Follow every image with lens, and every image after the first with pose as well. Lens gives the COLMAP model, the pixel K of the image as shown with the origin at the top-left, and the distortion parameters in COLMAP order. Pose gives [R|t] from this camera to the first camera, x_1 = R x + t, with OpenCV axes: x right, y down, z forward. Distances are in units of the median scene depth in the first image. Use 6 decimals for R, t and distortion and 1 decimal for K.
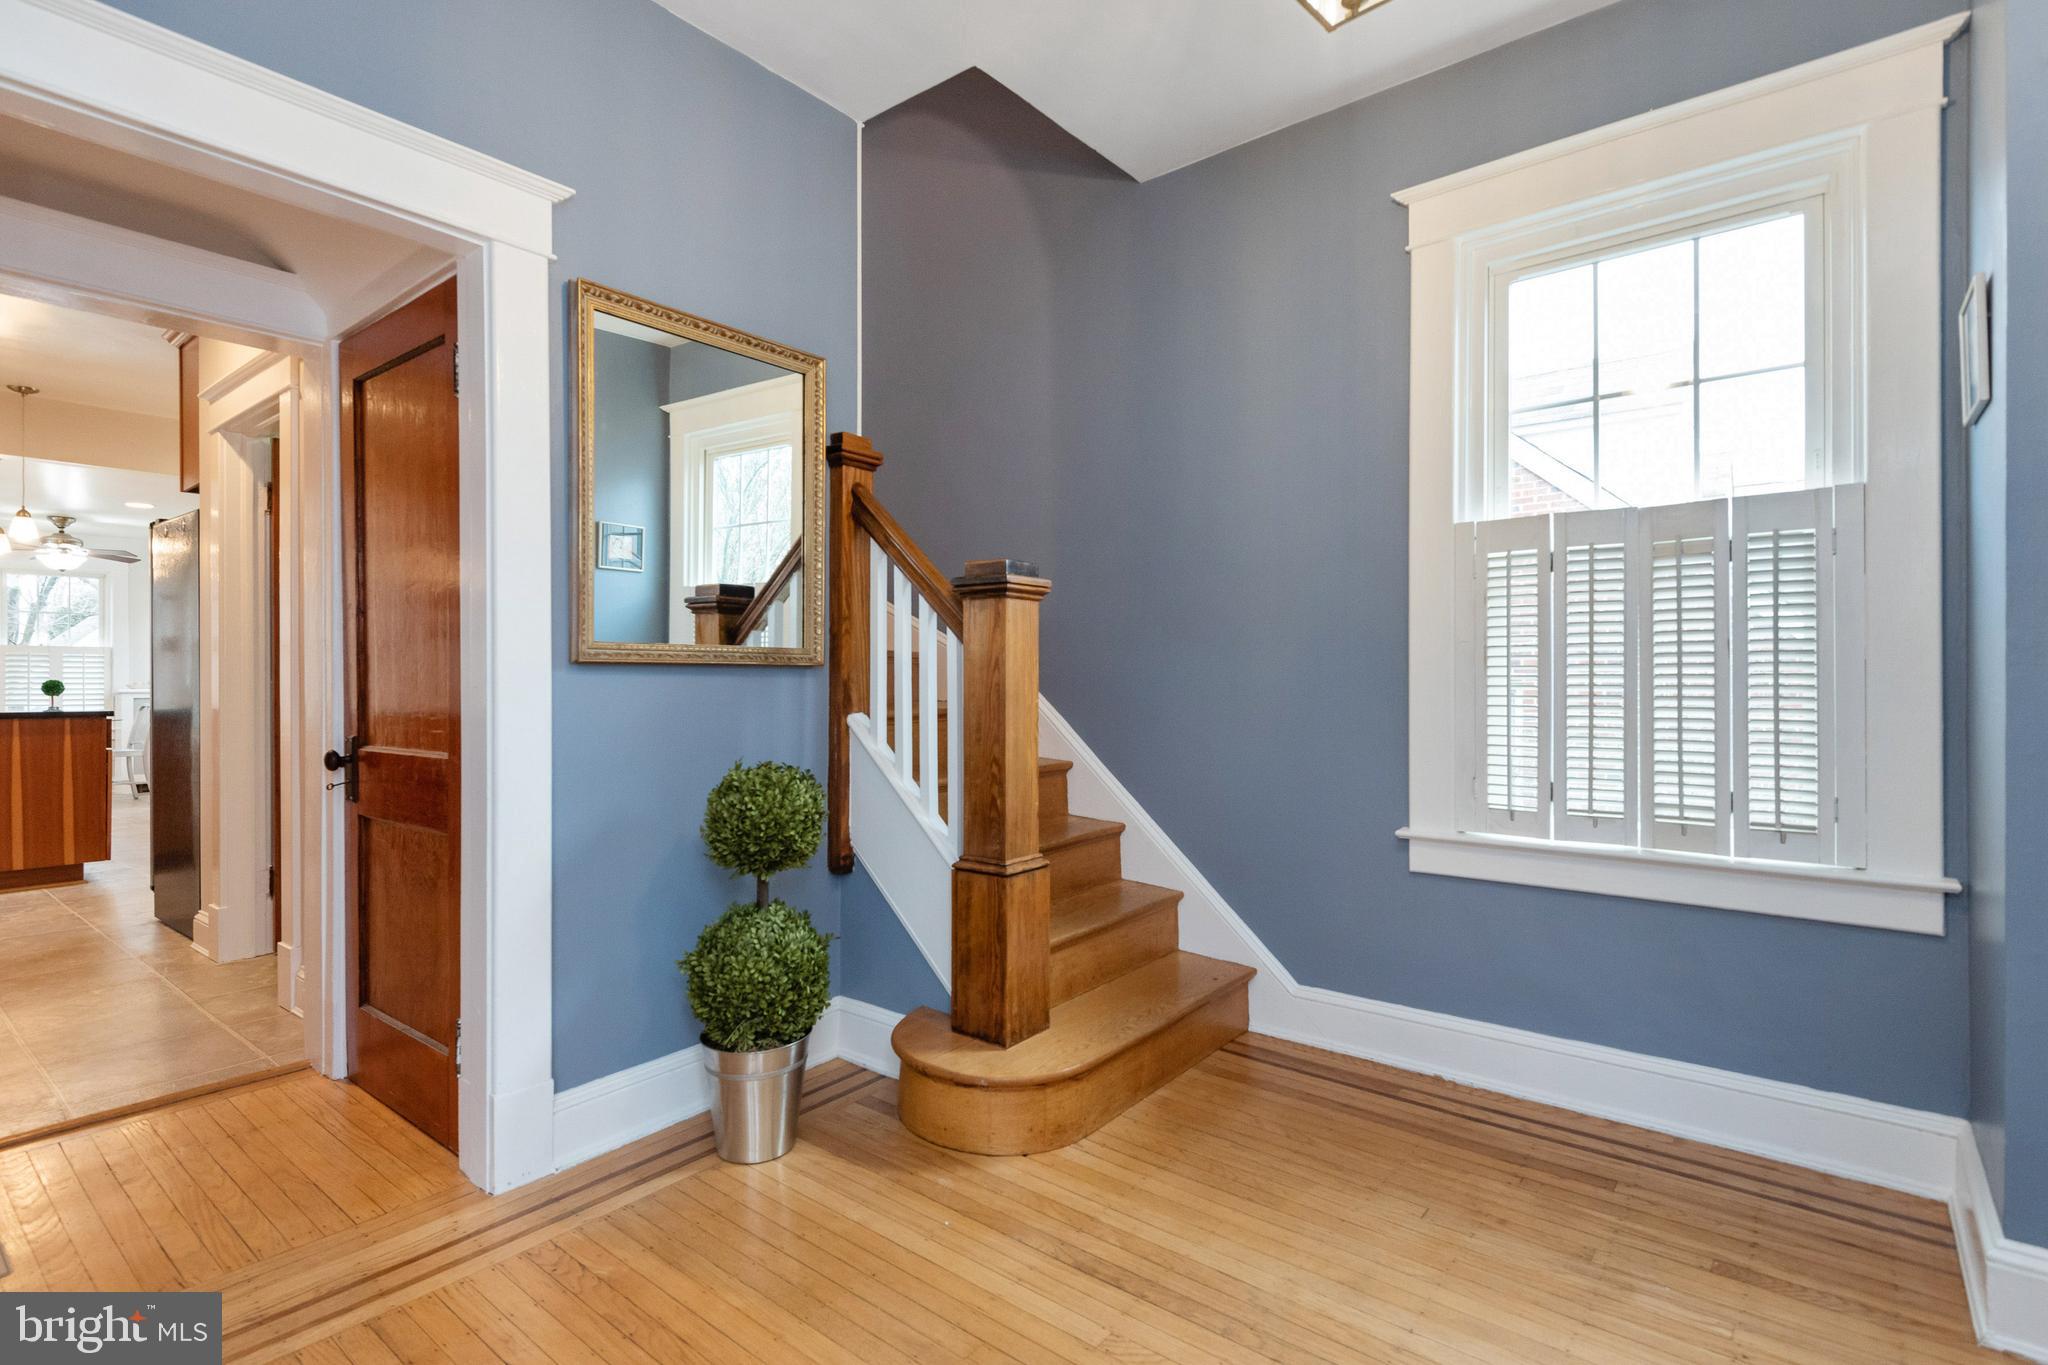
lens RADIAL K [[985.0, 0, 1009.6], [0, 985.0, 681.0], [0, 0, 1]] dist [0.016764, -0.000035]
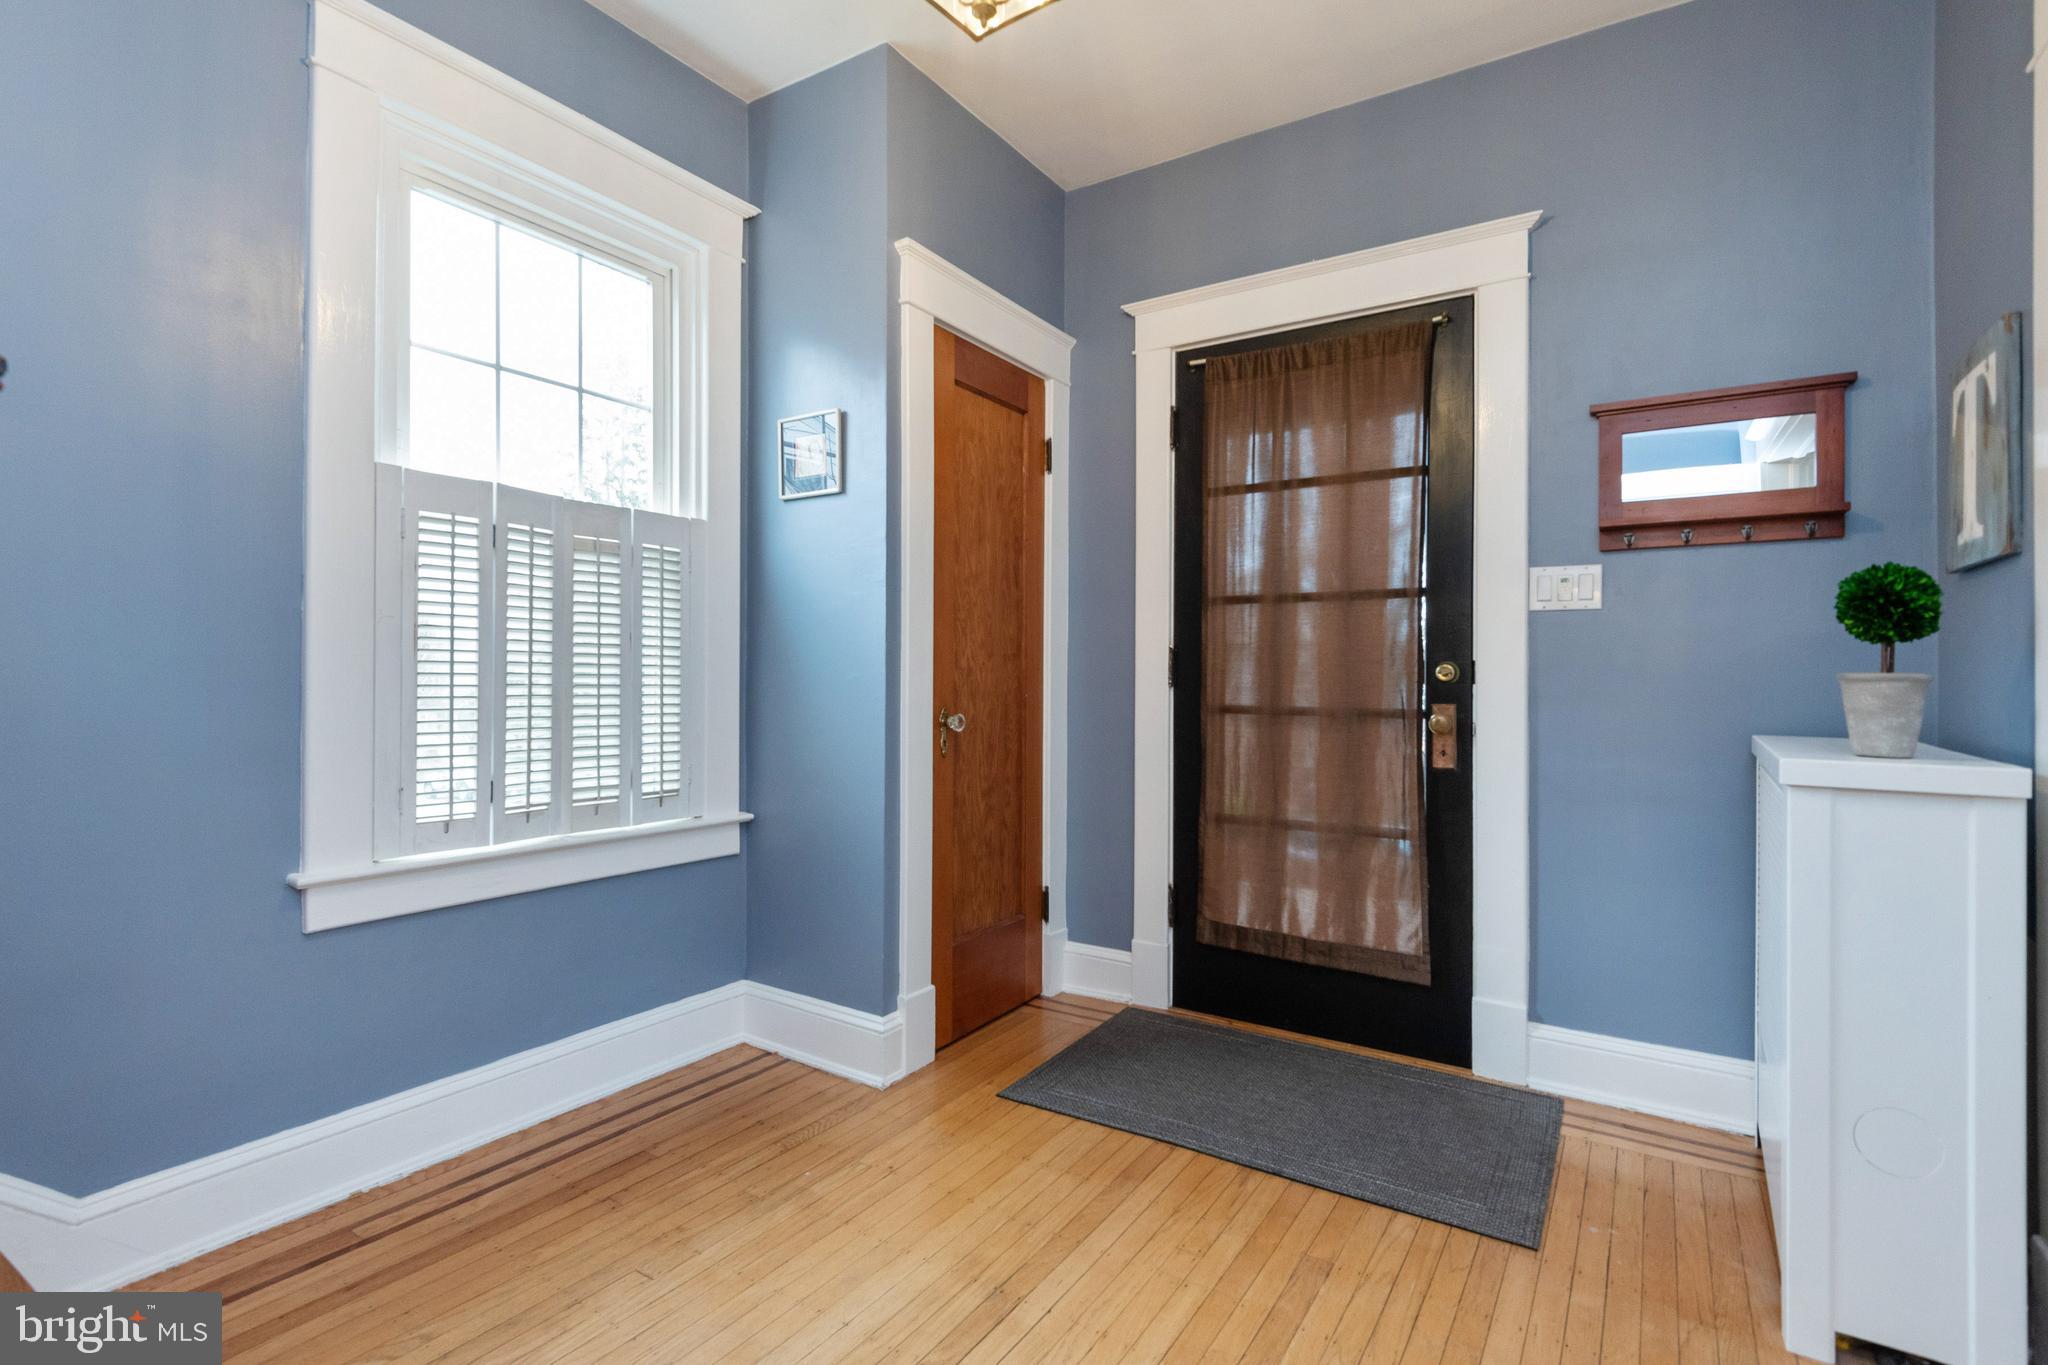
lens RADIAL K [[985.0, 0, 1009.6], [0, 985.0, 681.0], [0, 0, 1]] dist [0.016764, -0.000035]
pose [[-0.105653, 0.004595, 0.994392, -0.414882], [-0.002761, 0.999984, -0.004915, 0.015374], [-0.994399, -0.003265, -0.105638, 0.660269]]
